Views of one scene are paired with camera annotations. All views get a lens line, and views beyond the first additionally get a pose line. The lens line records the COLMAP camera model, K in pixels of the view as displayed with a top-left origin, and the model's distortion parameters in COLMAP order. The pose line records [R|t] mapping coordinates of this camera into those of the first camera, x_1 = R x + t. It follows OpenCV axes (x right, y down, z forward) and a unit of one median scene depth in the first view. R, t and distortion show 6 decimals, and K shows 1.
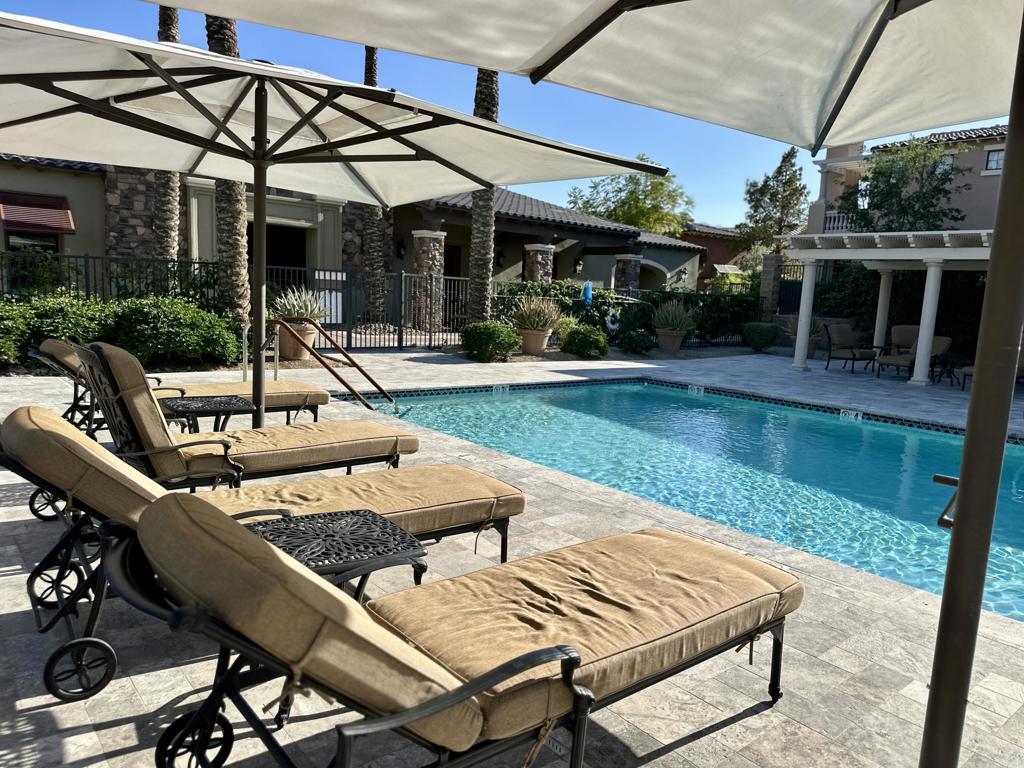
lens RADIAL K [[729.2, 0, 525.8], [0, 729.2, 402.4], [0, 0, 1]] dist [0.065677, -0.079782]
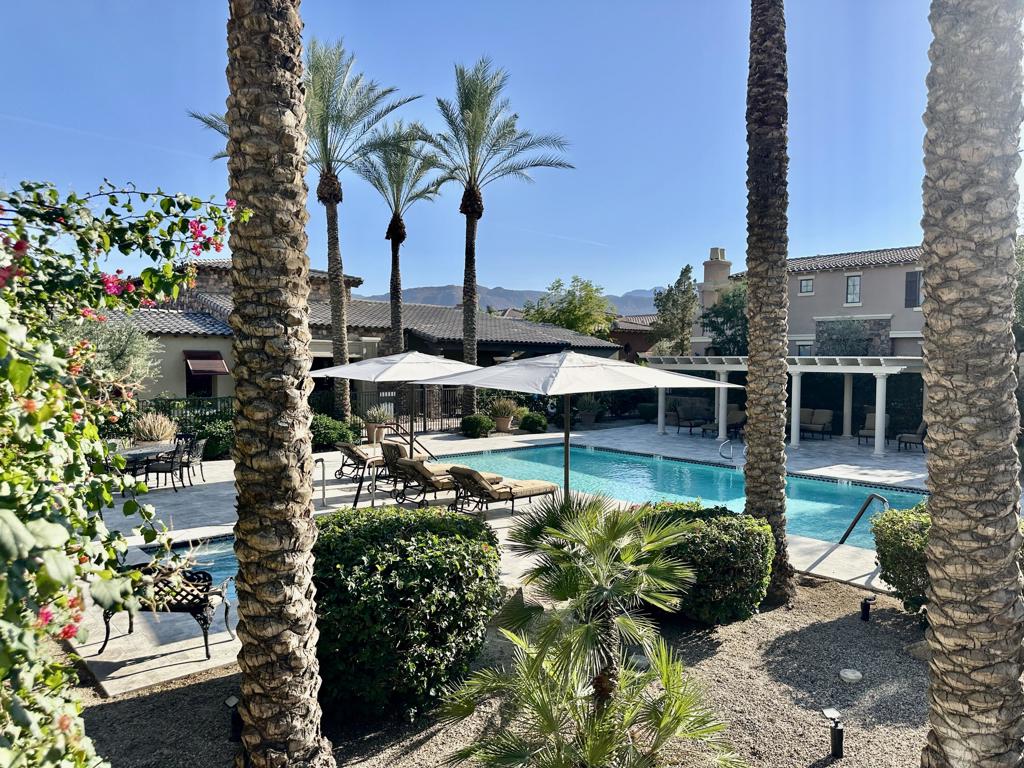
lens RADIAL K [[729.2, 0, 513.4], [0, 729.2, 393.3], [0, 0, 1]] dist [0.065677, -0.079782]
pose [[0.998666, -0.043828, 0.027306, -0.007052], [0.046382, 0.993781, -0.101229, 0.016931], [-0.022700, 0.102360, 0.994488, -0.654604]]
